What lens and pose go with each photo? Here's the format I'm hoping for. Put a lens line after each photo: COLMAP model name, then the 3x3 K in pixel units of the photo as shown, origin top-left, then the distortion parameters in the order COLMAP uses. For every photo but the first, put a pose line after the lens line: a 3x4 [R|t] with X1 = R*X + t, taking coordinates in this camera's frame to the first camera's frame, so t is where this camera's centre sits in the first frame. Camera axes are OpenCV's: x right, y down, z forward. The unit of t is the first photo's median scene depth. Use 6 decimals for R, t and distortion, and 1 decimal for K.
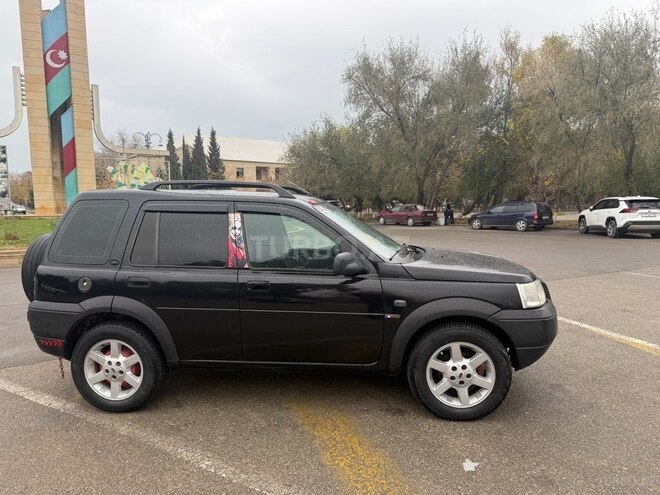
lens RADIAL K [[461.3, 0, 333.7], [0, 461.3, 251.5], [0, 0, 1]] dist [0.047813, -0.060903]
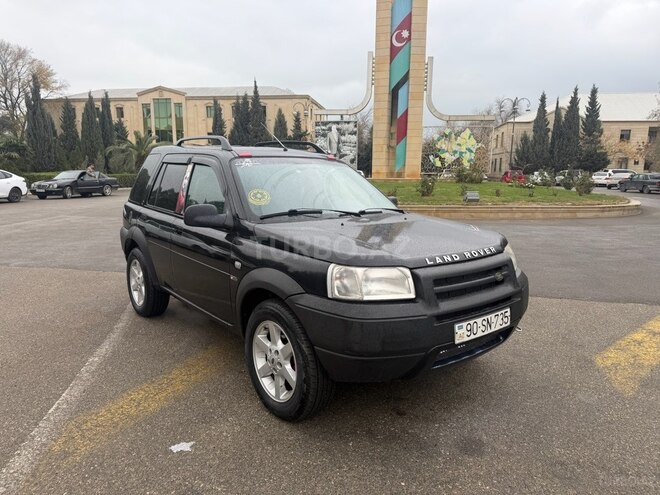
lens RADIAL K [[461.3, 0, 327.8], [0, 461.3, 251.3], [0, 0, 1]] dist [0.047813, -0.060903]
pose [[0.699842, 0.136856, -0.701065, 0.586414], [-0.090789, 0.990557, 0.102737, -0.014594], [0.708504, -0.008251, 0.705658, 0.318285]]
